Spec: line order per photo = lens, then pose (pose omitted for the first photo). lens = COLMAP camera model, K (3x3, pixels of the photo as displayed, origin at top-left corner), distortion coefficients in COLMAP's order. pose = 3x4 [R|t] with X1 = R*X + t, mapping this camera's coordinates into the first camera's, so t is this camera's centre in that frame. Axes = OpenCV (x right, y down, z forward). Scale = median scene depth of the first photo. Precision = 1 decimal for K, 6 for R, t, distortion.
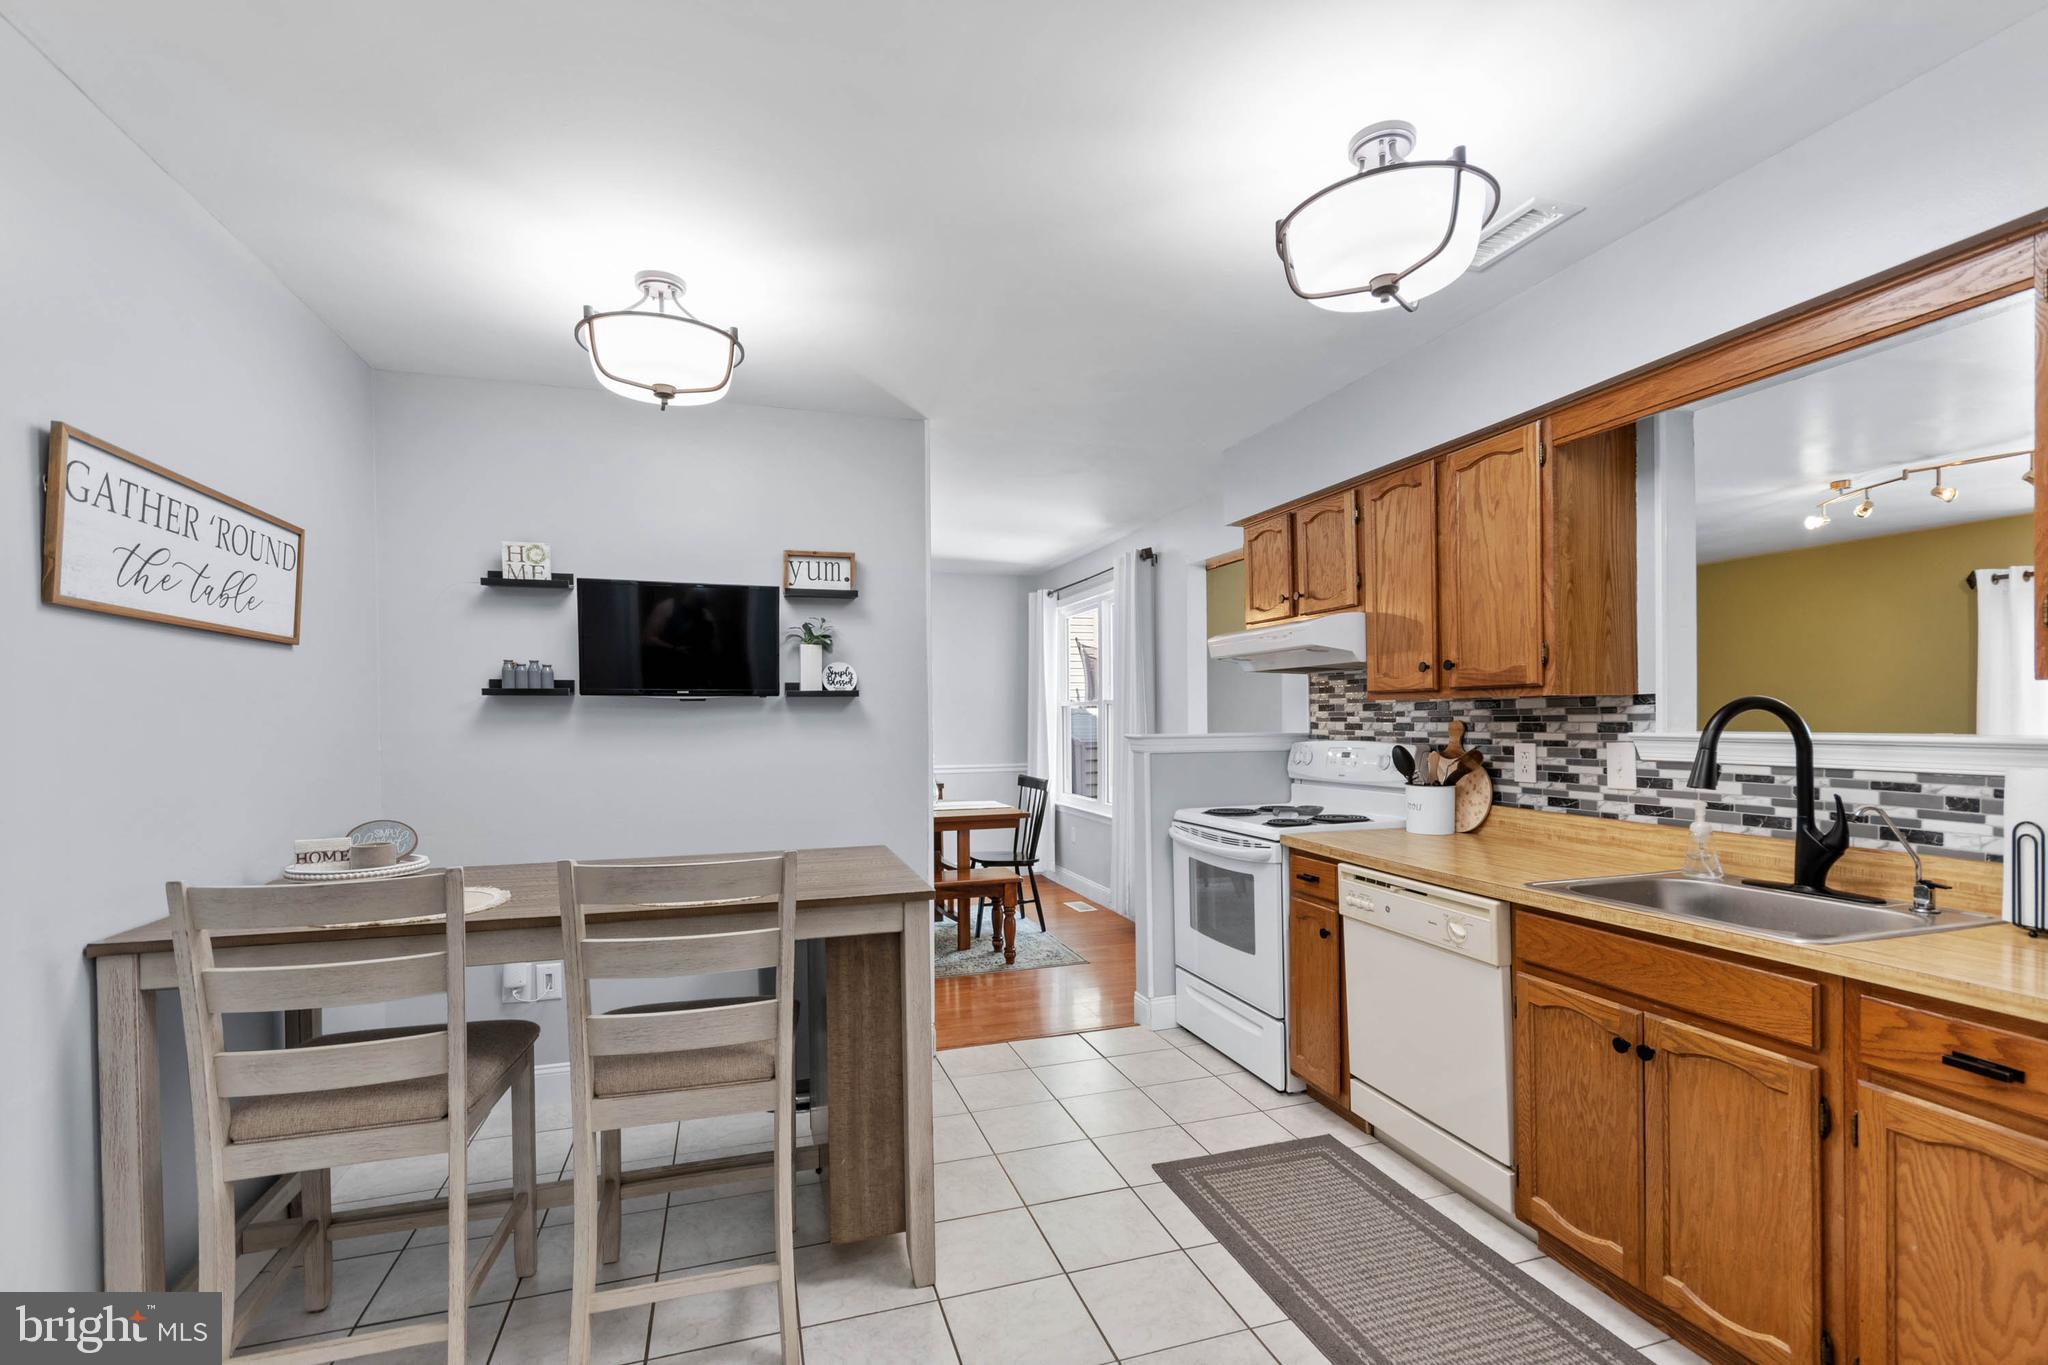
lens RADIAL K [[911.4, 0, 1025.7], [0, 911.4, 731.2], [0, 0, 1]] dist [0.012002, 0.000414]
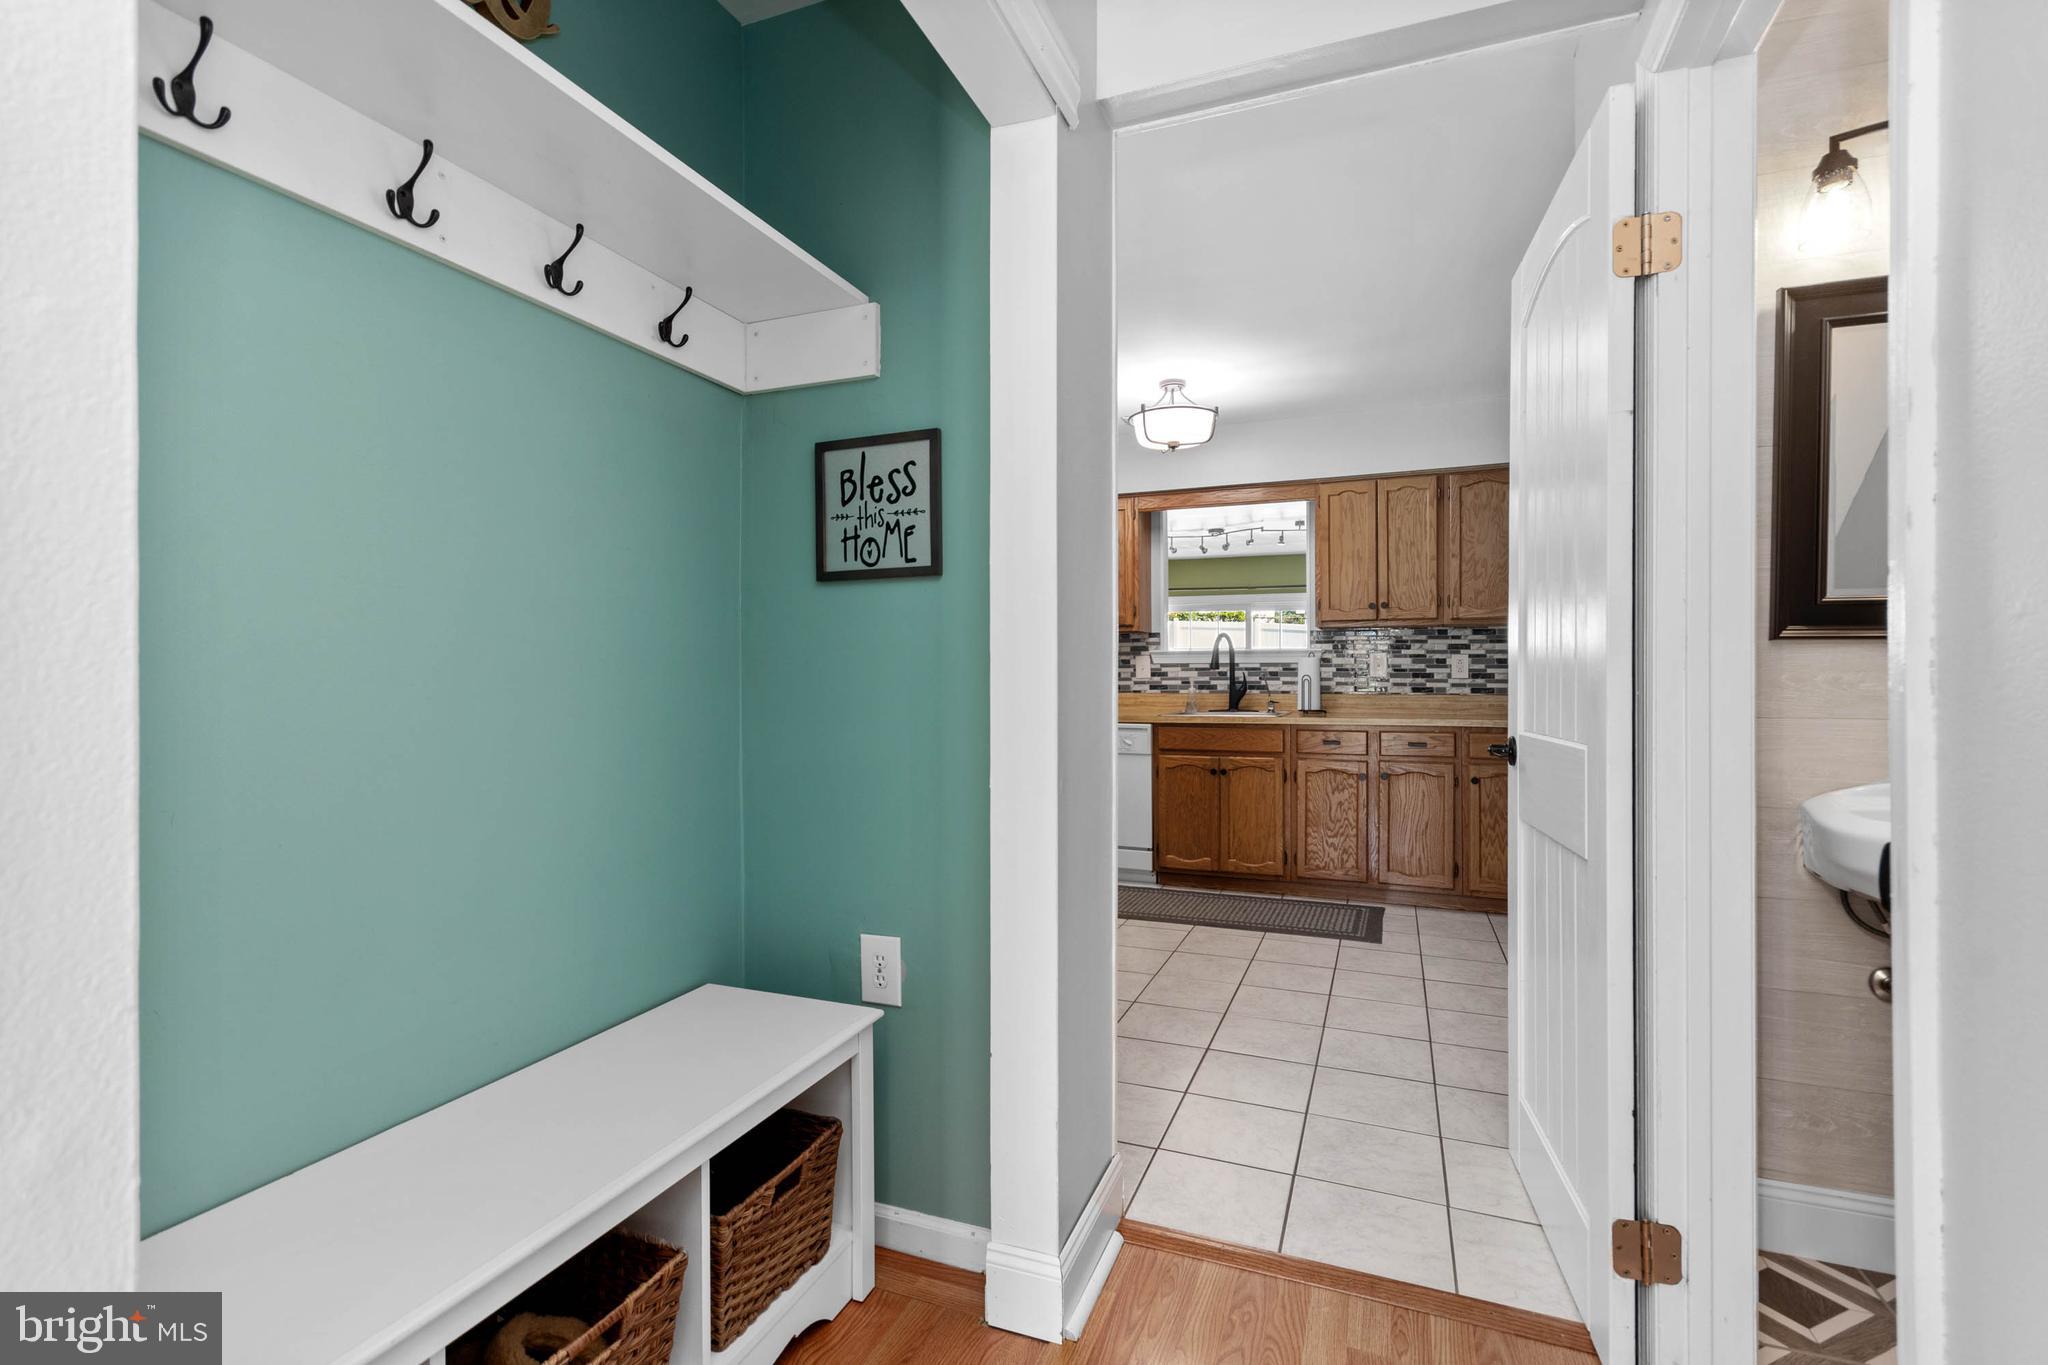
lens RADIAL K [[911.4, 0, 1024.9], [0, 911.4, 684.0], [0, 0, 1]] dist [0.012002, 0.000414]
pose [[0.634293, 0.012045, 0.772999, -1.292400], [-0.000144, 0.999880, -0.015462, 0.125489], [-0.773093, 0.009697, 0.634218, -0.120559]]
